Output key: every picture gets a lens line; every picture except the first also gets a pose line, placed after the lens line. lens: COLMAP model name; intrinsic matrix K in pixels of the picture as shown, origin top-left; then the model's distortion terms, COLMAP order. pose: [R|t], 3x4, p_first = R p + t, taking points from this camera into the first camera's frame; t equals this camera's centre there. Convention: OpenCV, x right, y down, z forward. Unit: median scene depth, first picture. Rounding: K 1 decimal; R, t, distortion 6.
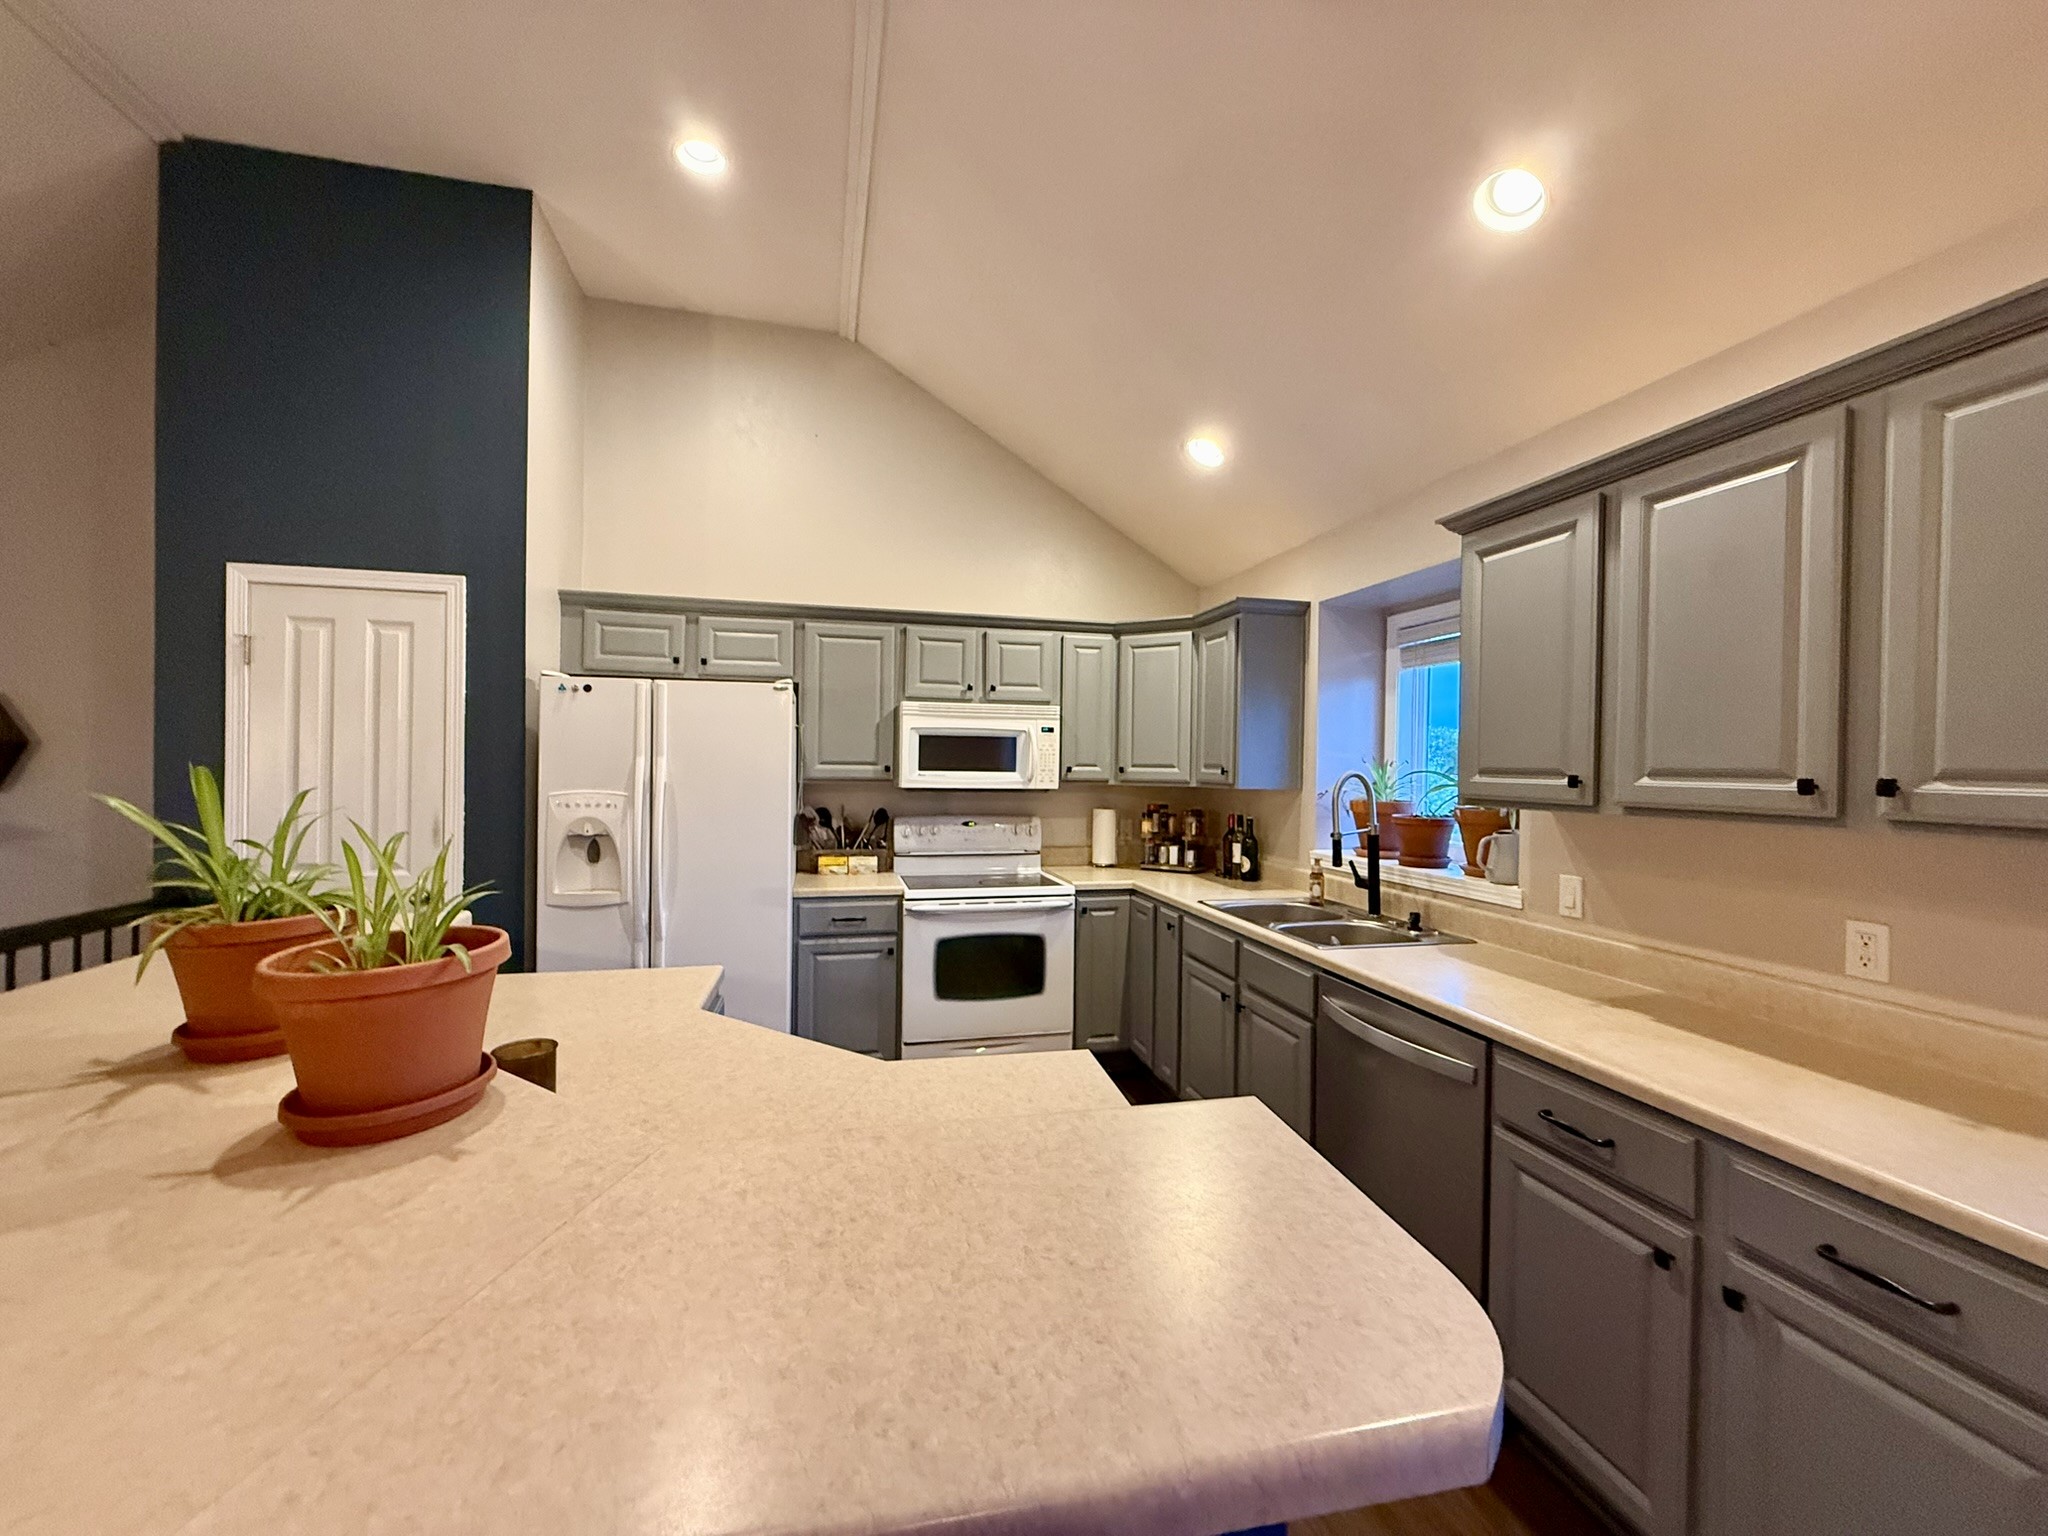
lens RADIAL K [[814.4, 0, 1014.3], [0, 814.4, 770.2], [0, 0, 1]] dist [0.004455, 0.000043]
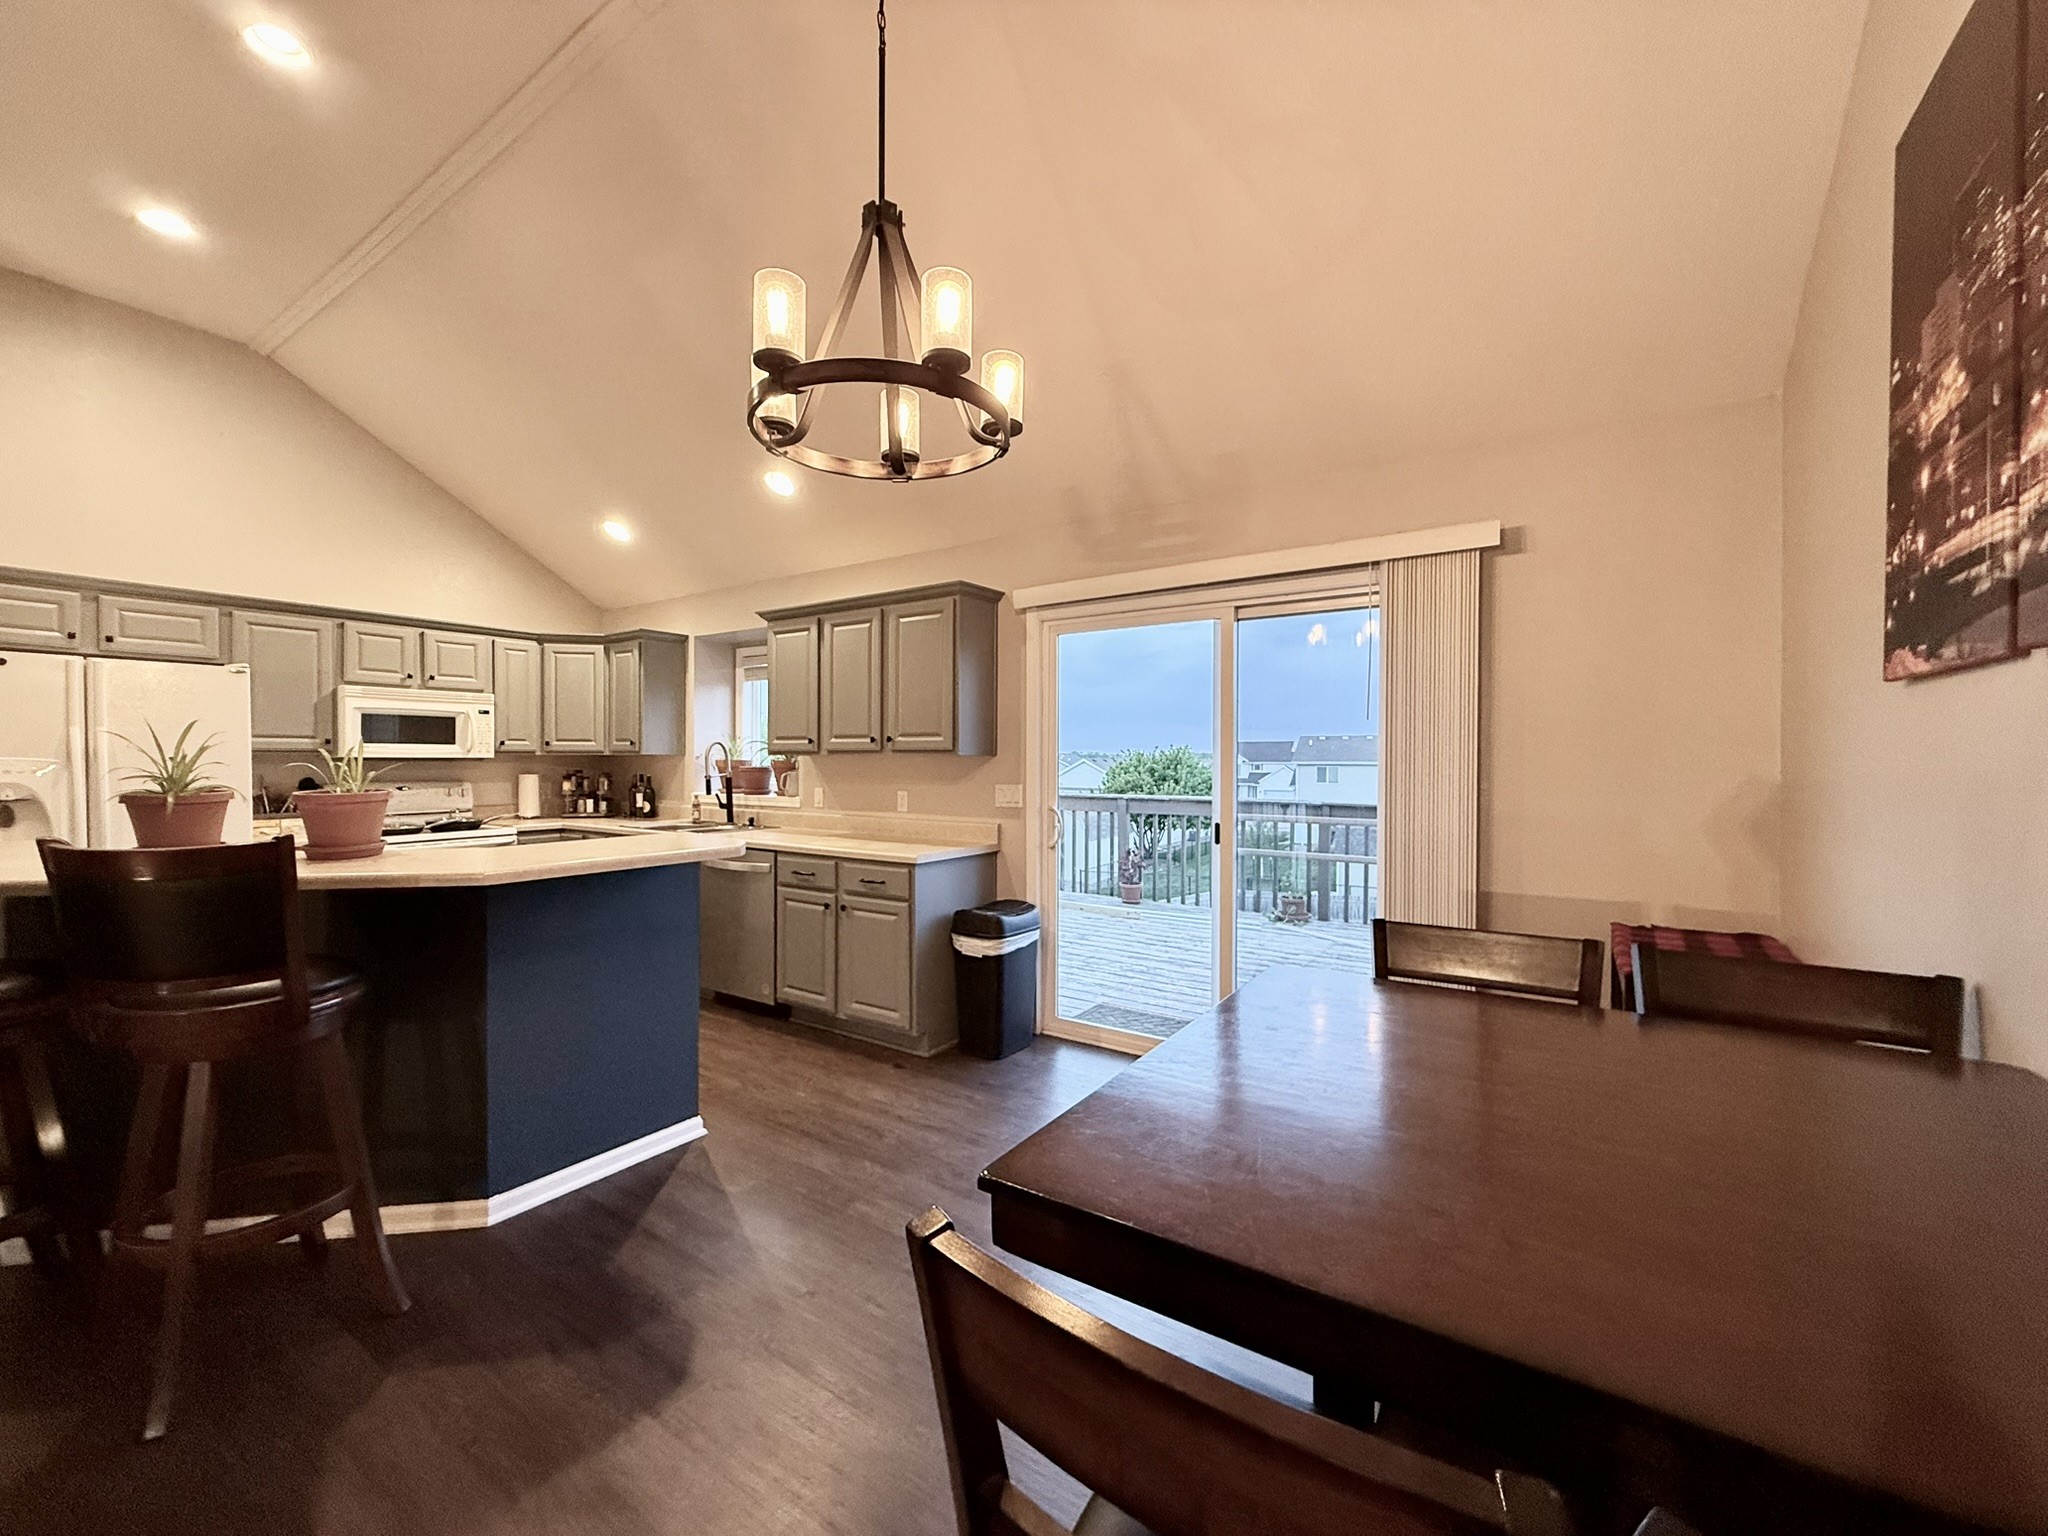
lens RADIAL K [[814.4, 0, 1020.1], [0, 814.4, 765.9], [0, 0, 1]] dist [0.004455, 0.000043]
pose [[0.733803, -0.018613, 0.679107, -0.228856], [0.013192, 0.999827, 0.013150, 0.031776], [-0.679234, -0.000691, 0.733921, -0.562784]]
